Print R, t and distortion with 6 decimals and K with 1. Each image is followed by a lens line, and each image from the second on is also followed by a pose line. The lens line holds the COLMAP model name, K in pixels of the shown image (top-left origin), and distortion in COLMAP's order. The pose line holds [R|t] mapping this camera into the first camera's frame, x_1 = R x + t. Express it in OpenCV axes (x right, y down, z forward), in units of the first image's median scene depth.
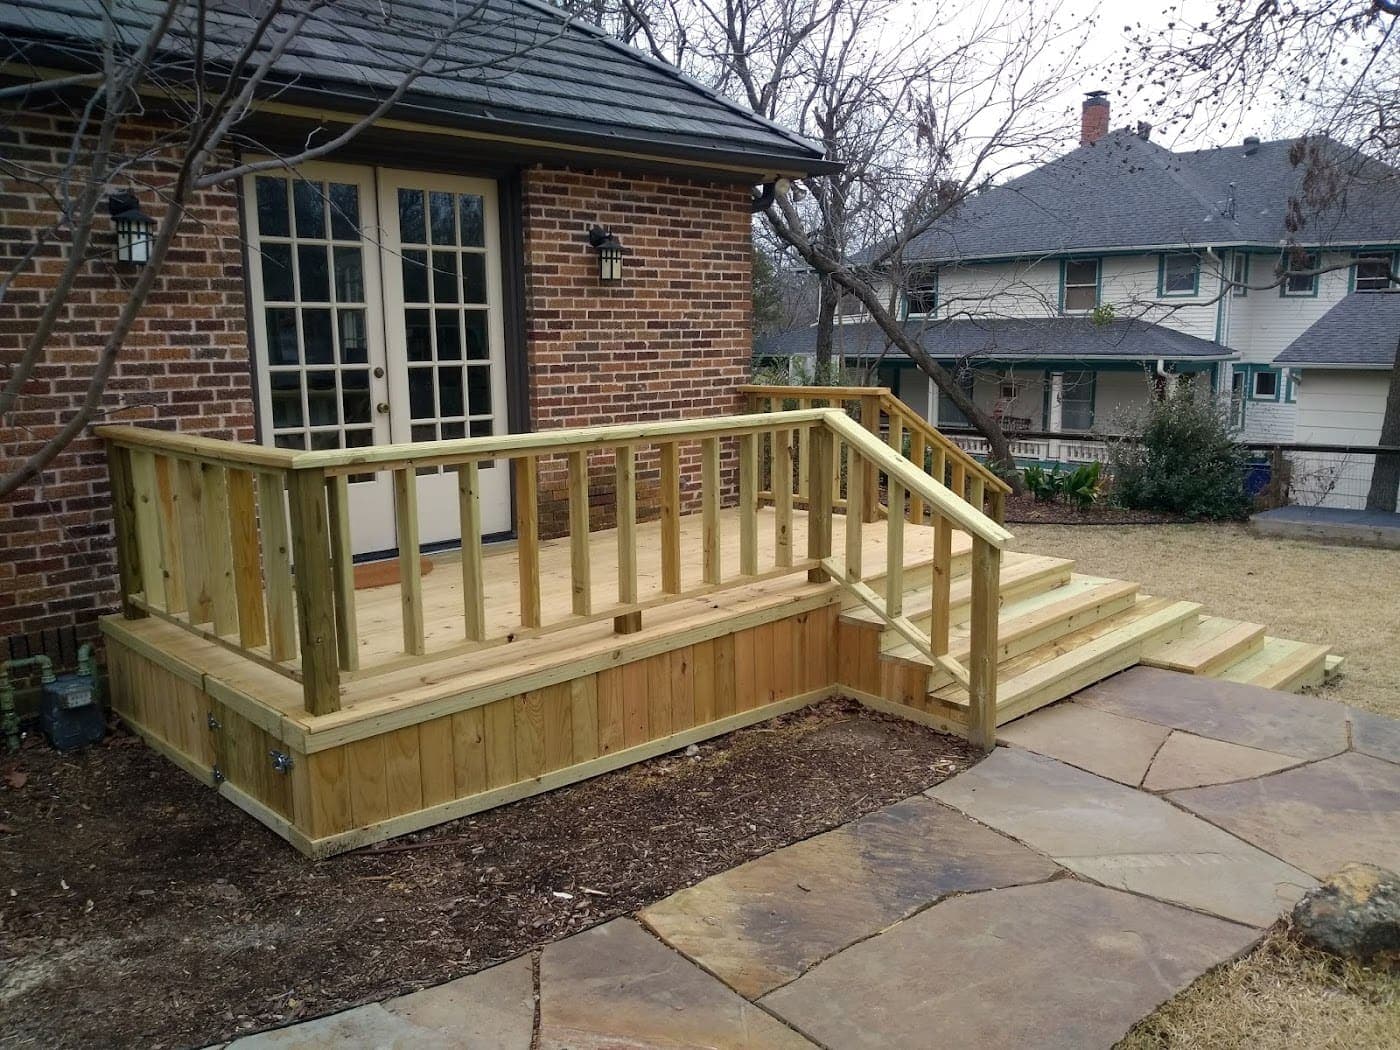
lens RADIAL K [[1115.2, 0, 700.0], [0, 1115.2, 525.0], [0, 0, 1]] dist [0.085069, -0.184801]
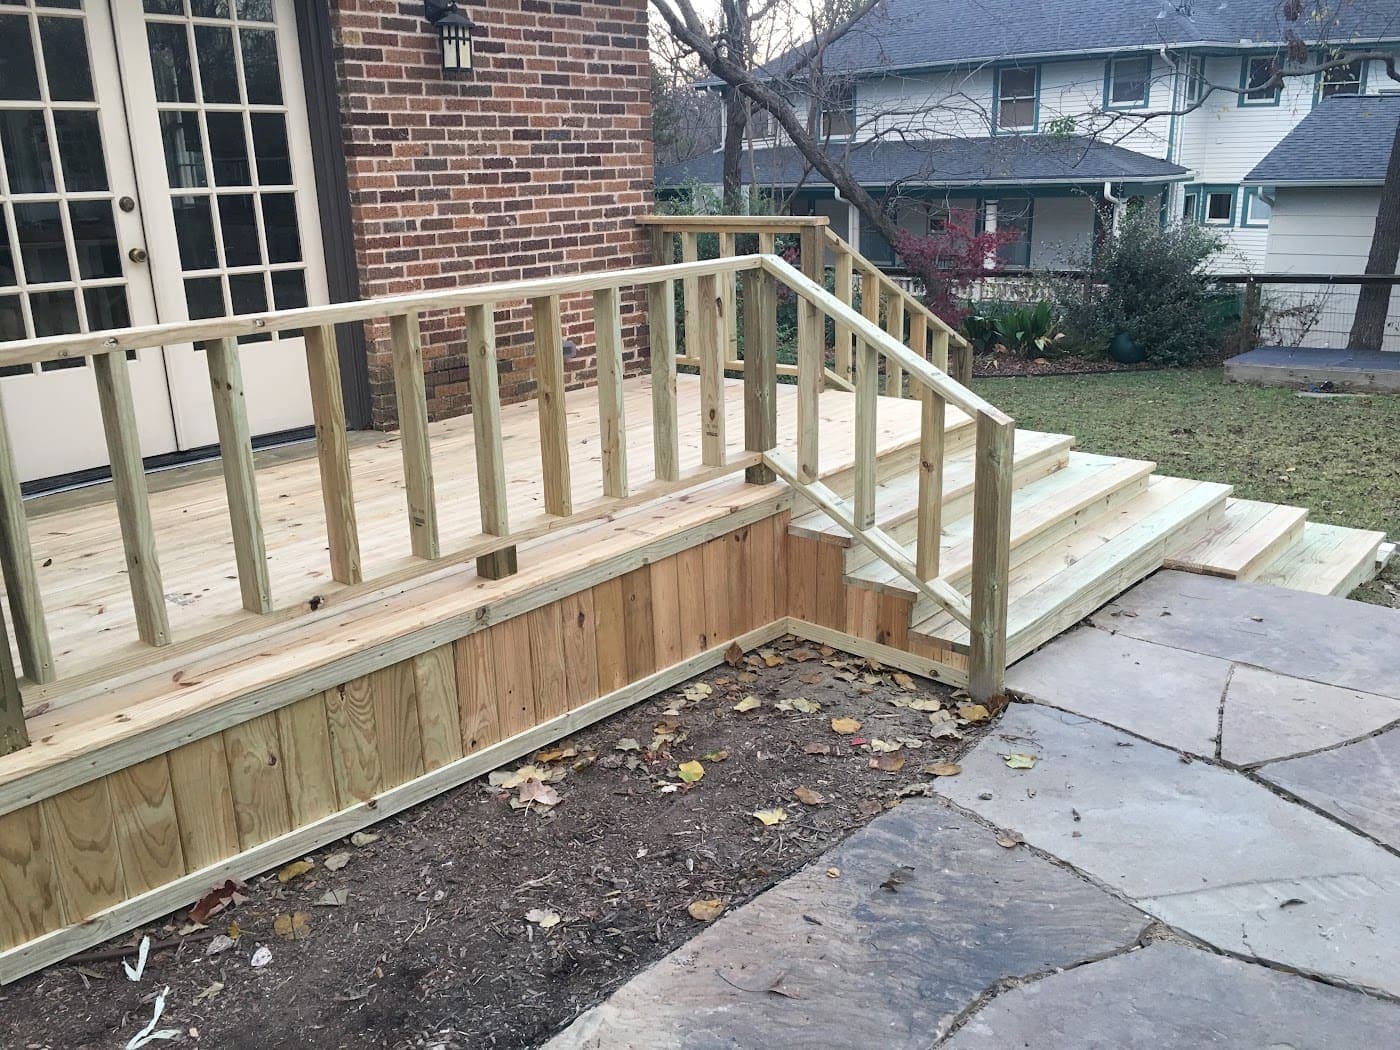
lens RADIAL K [[1222.1, 0, 712.7], [0, 1222.1, 520.5], [0, 0, 1]] dist [0.040496, -0.006324]
pose [[0.995116, -0.042387, 0.089148, 0.001570], [0.032041, 0.992913, 0.114440, -0.015754], [-0.093367, -0.111024, 0.989422, 0.177545]]
